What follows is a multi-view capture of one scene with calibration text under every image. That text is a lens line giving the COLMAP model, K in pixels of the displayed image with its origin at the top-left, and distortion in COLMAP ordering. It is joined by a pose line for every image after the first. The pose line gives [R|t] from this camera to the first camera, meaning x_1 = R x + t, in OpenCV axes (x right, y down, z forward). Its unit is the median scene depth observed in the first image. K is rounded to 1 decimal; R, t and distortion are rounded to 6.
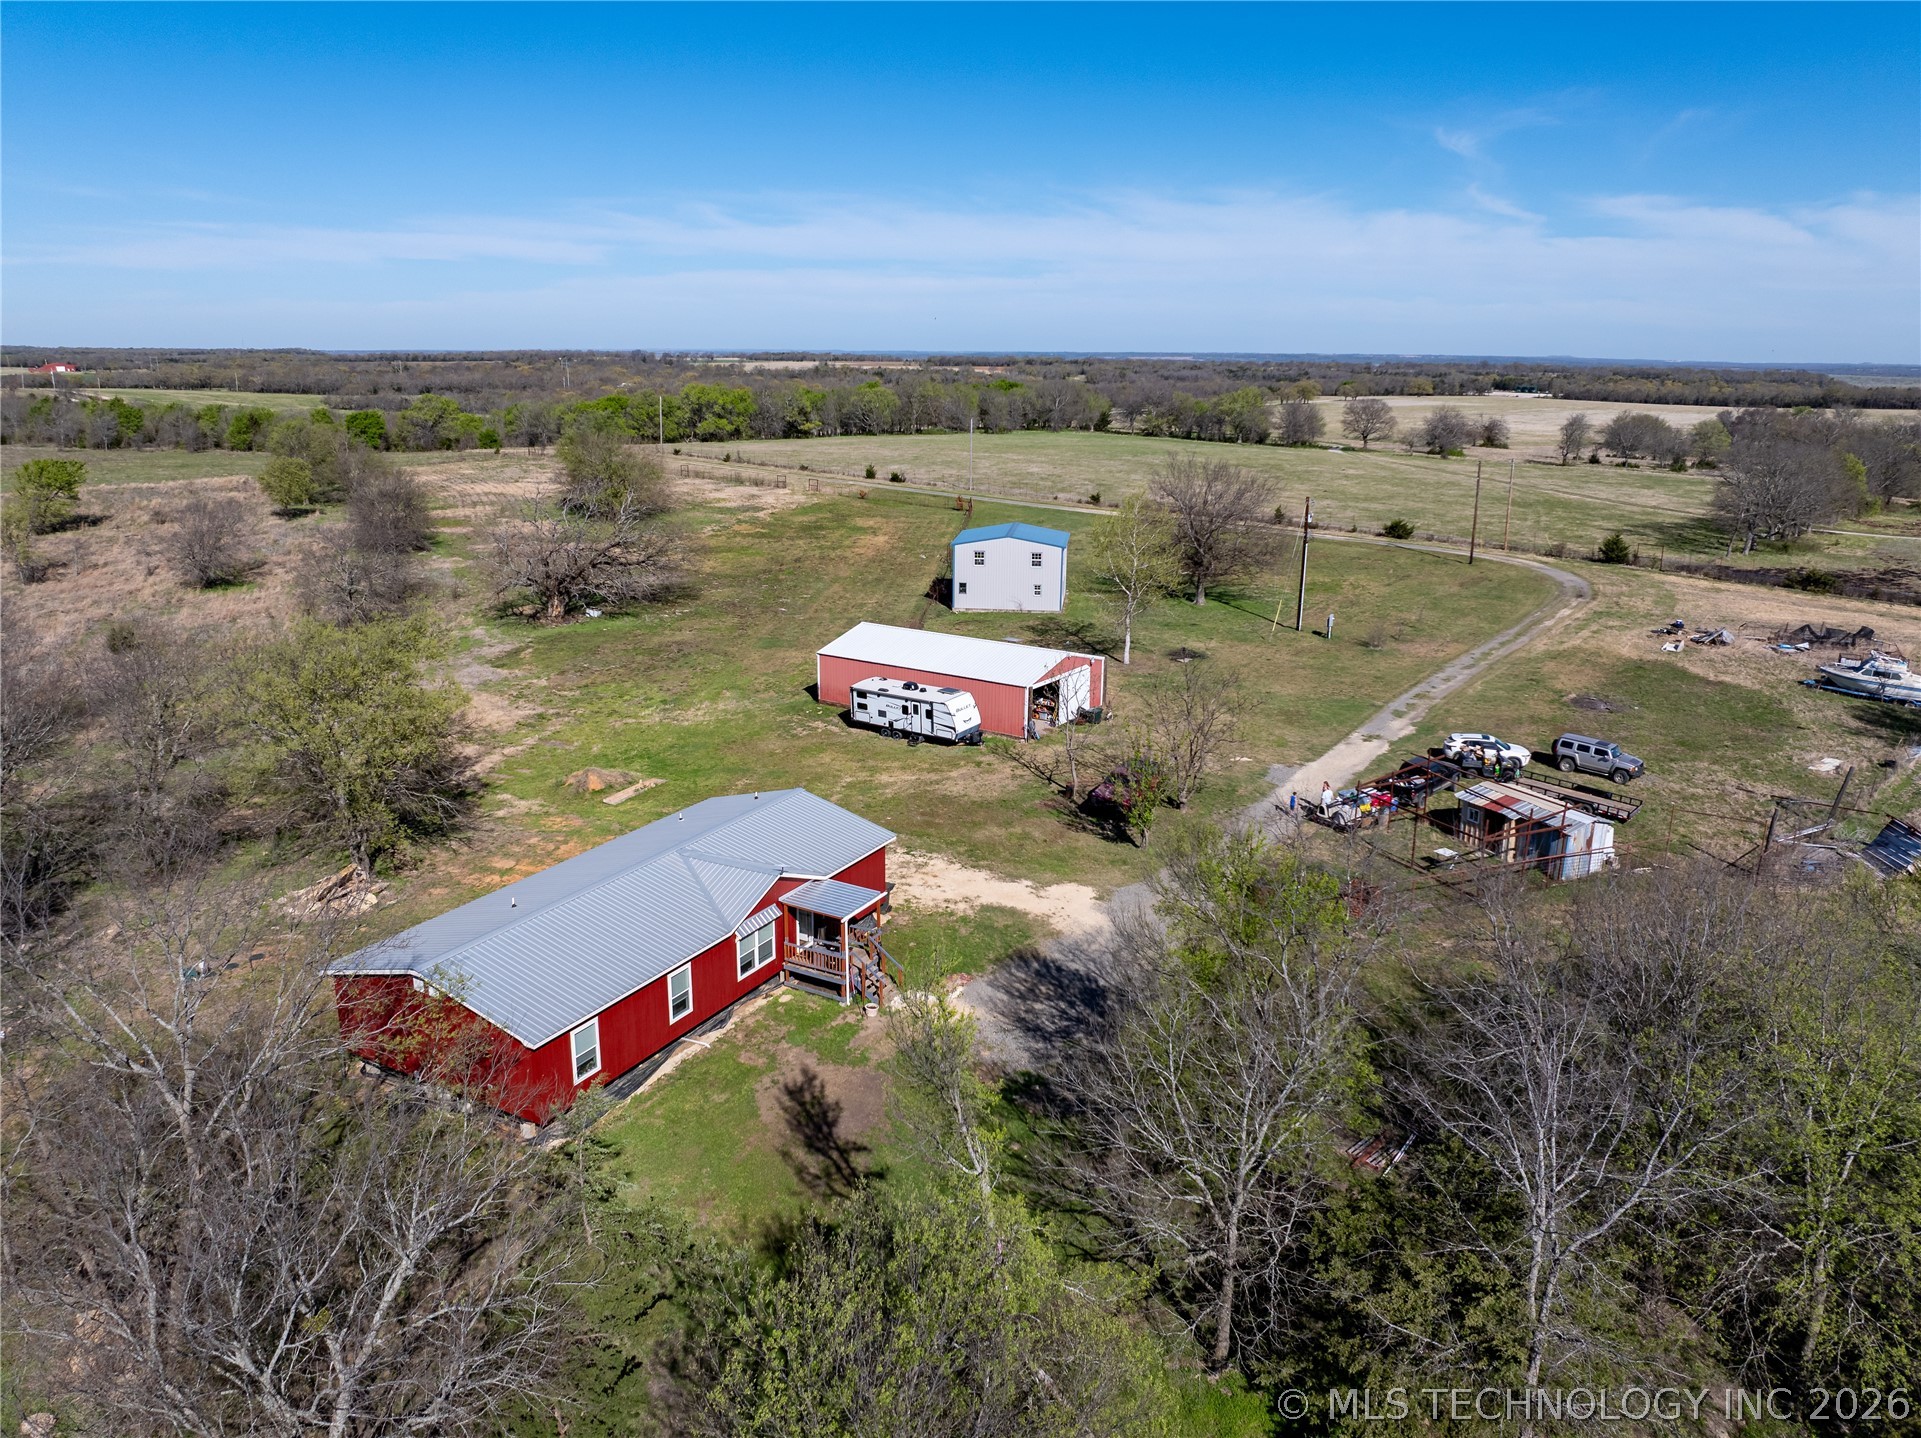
lens RADIAL K [[1353.7, 0, 950.6], [0, 1353.7, 707.2], [0, 0, 1]] dist [-0.027240, 0.000028]
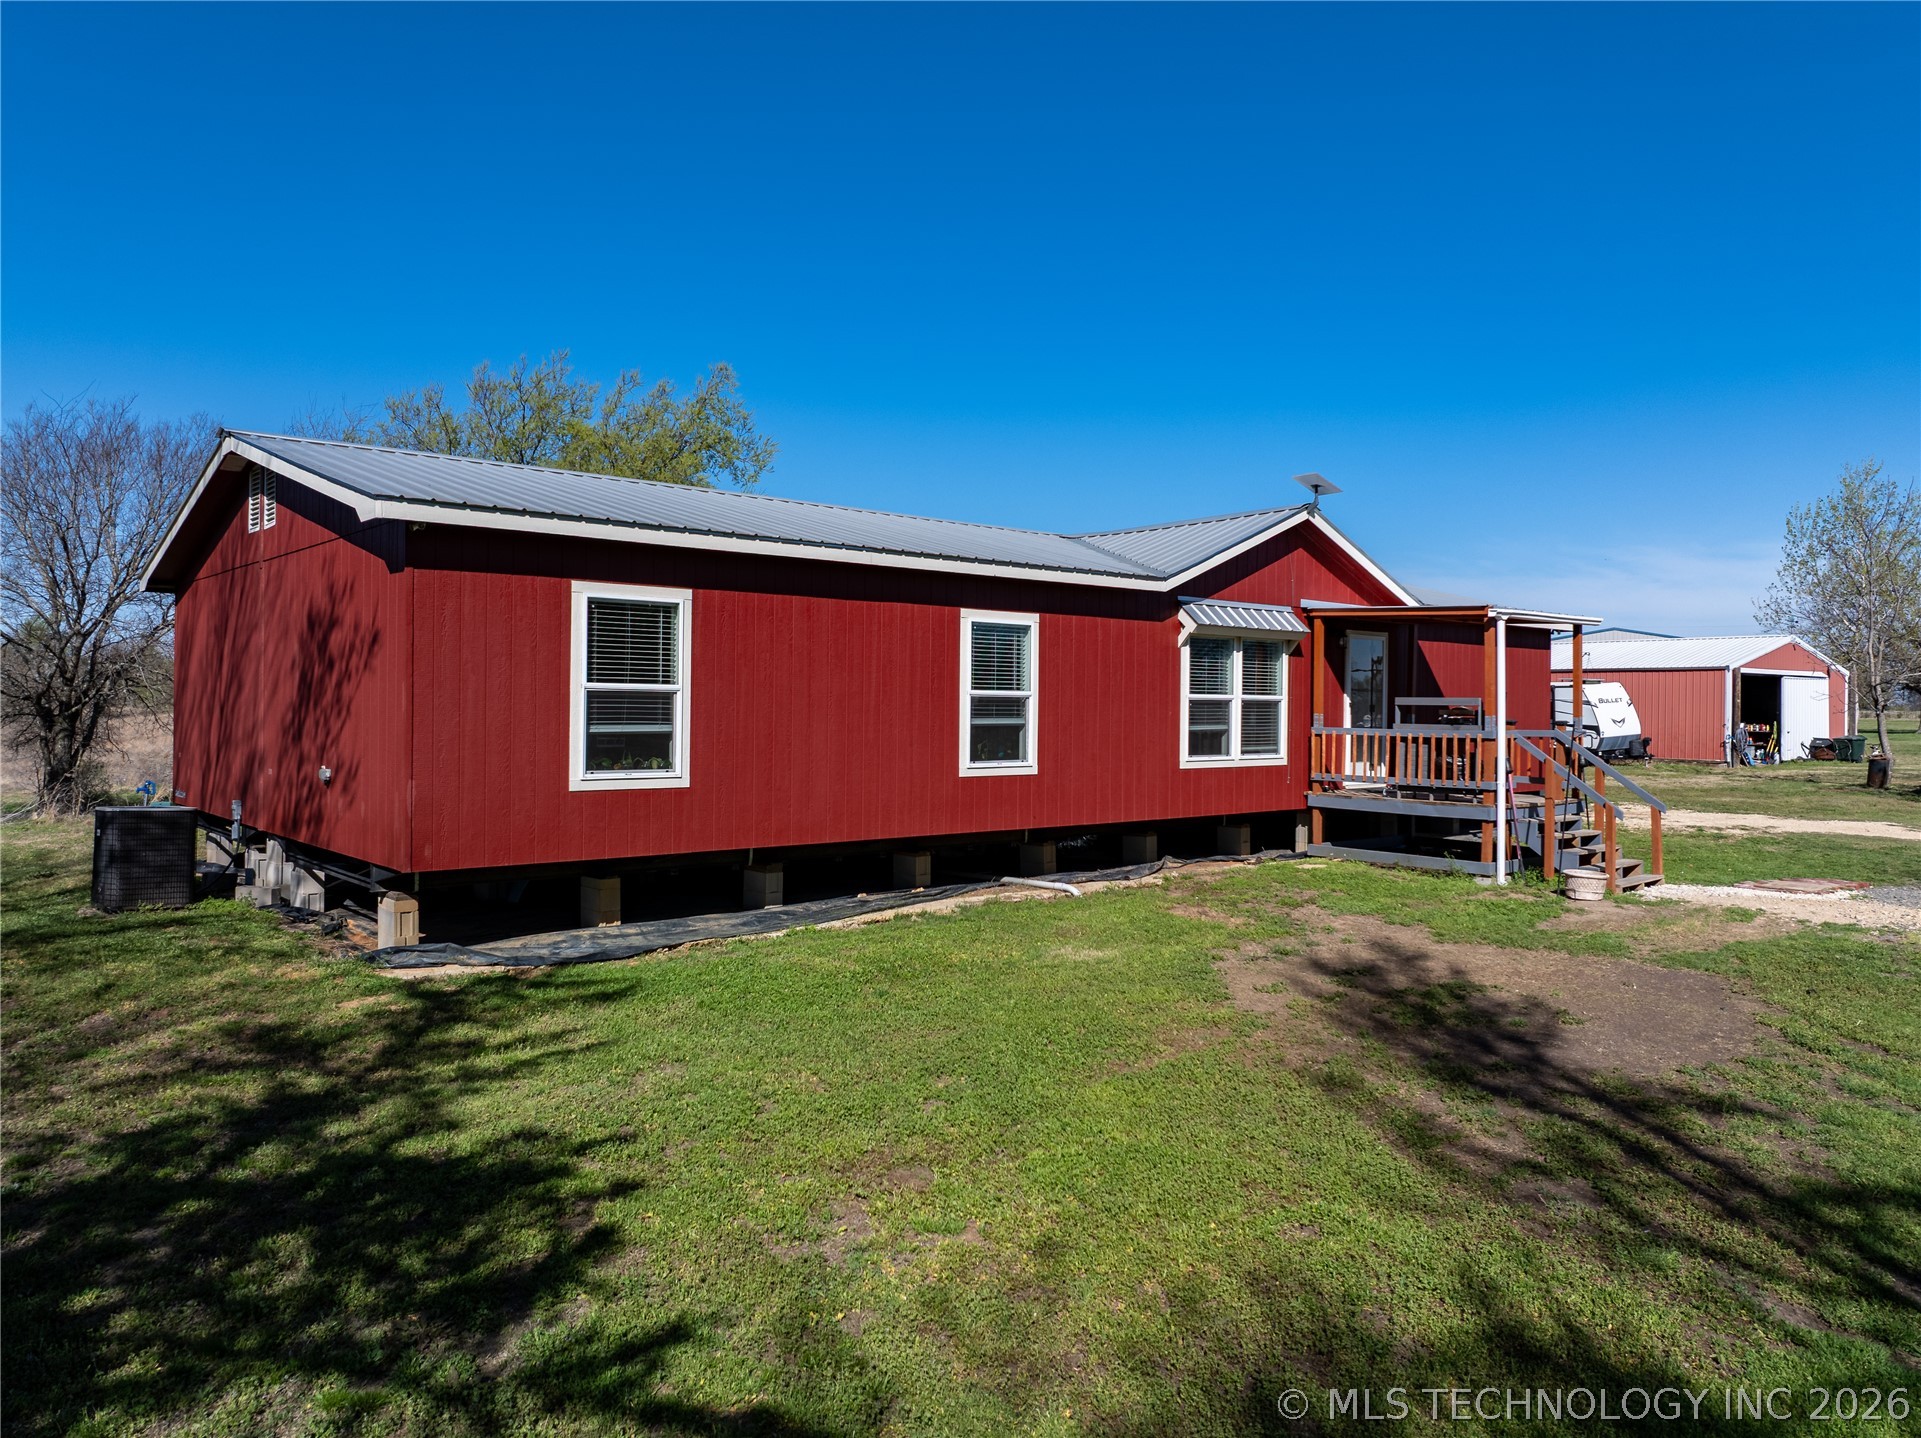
lens RADIAL K [[1353.7, 0, 950.6], [0, 1353.7, 707.2], [0, 0, 1]] dist [-0.027240, 0.000028]
pose [[0.934220, -0.008163, -0.356604, -0.085315], [-0.078317, 0.970649, -0.227391, 0.269775], [0.347994, 0.240361, 0.906160, 0.642526]]
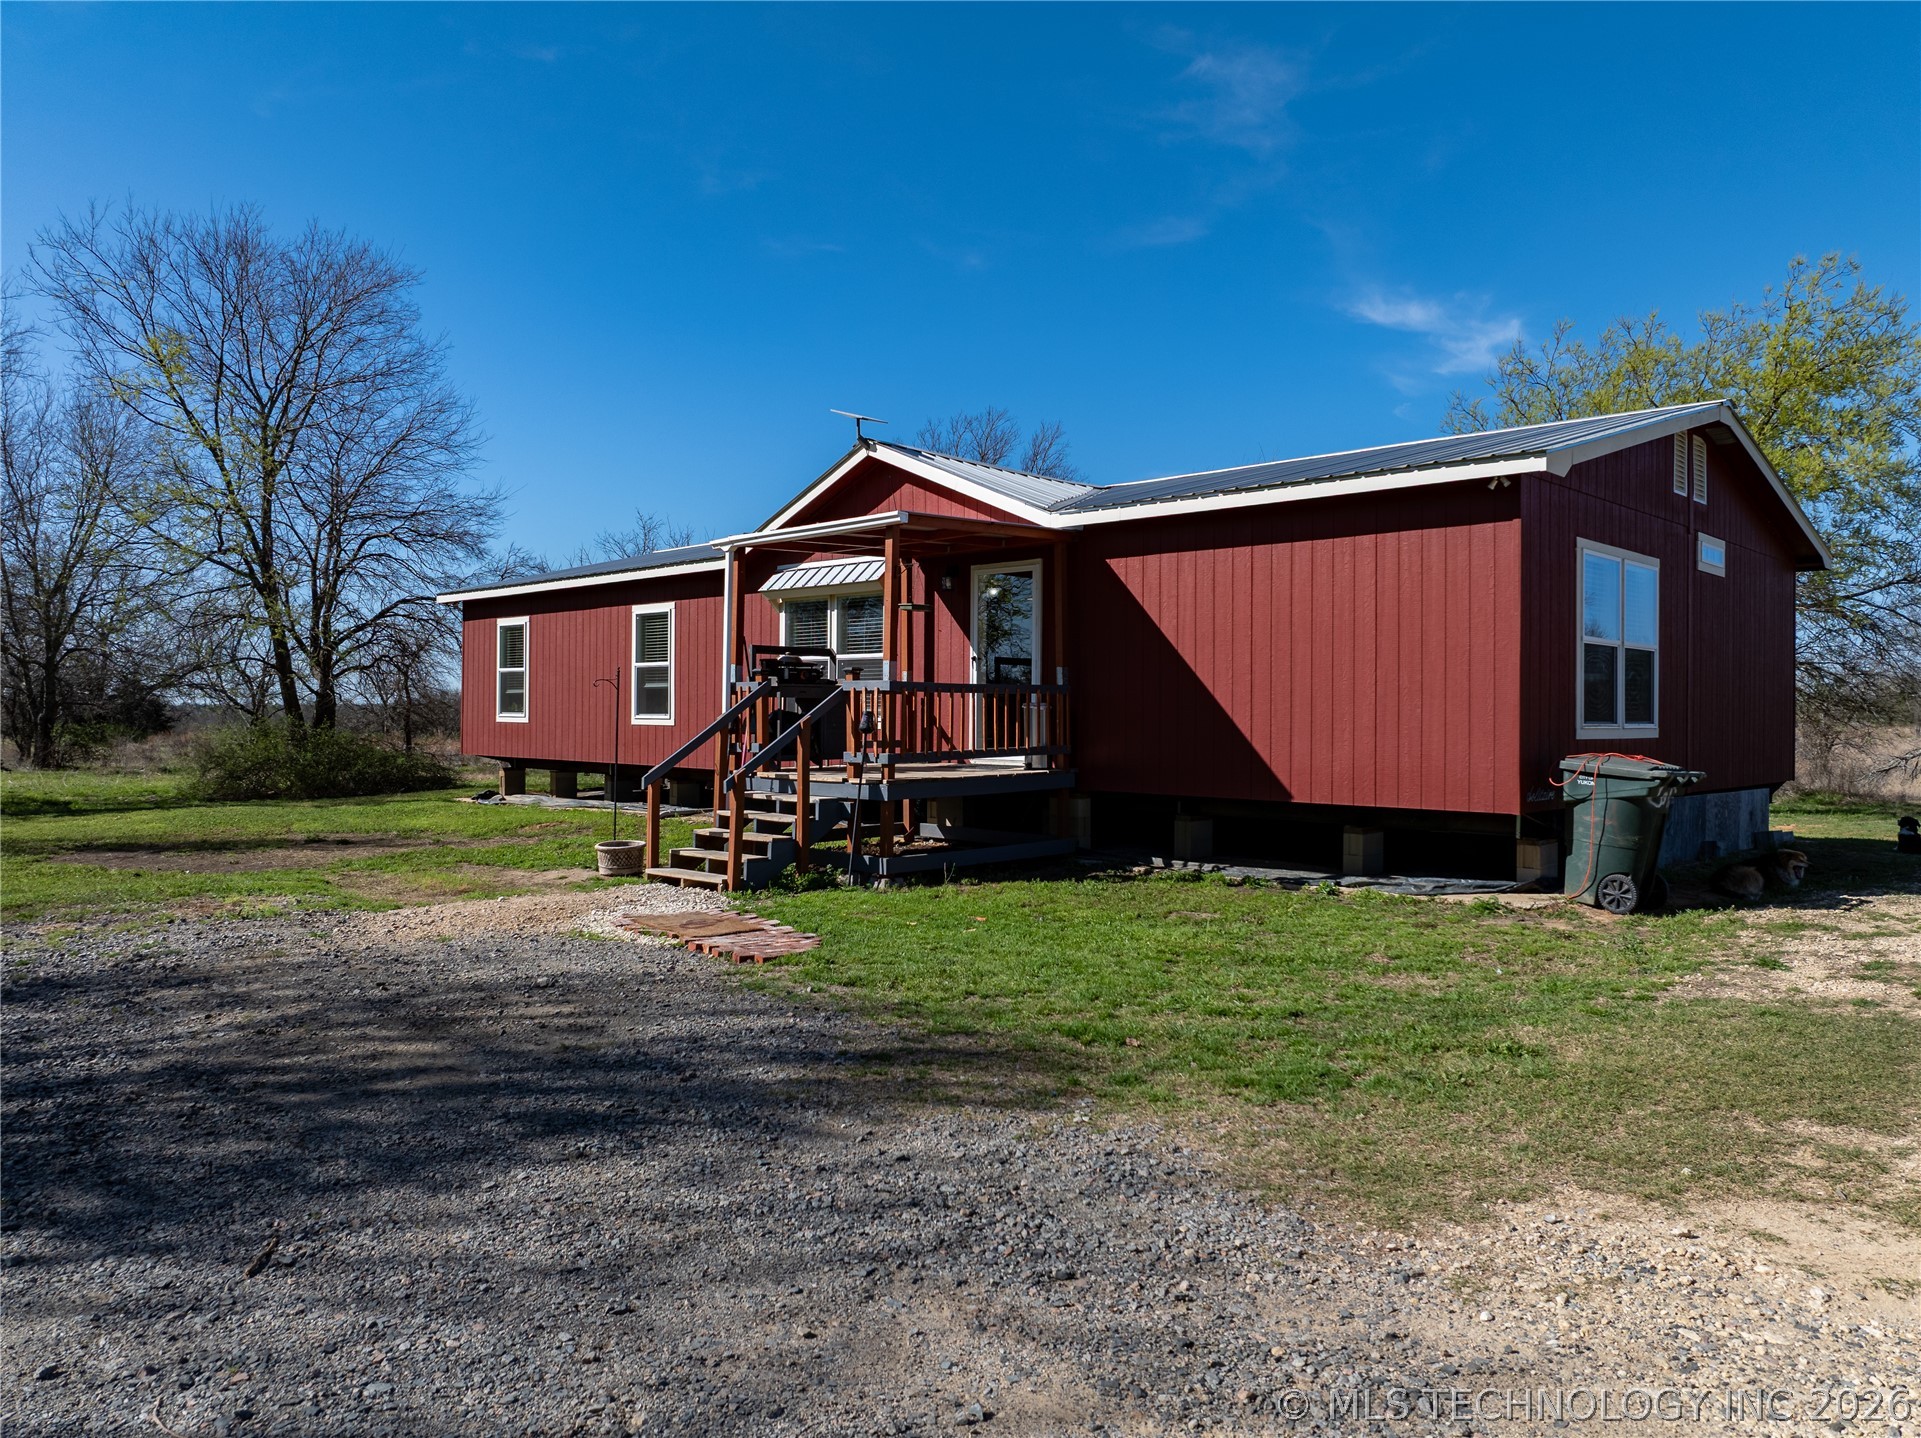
lens RADIAL K [[1353.7, 0, 950.6], [0, 1353.7, 707.2], [0, 0, 1]] dist [-0.027240, 0.000028]
pose [[-0.265907, 0.018405, -0.963823, 0.194131], [-0.207818, 0.975214, 0.075957, 0.157256], [0.941331, 0.220497, -0.255492, 1.123177]]
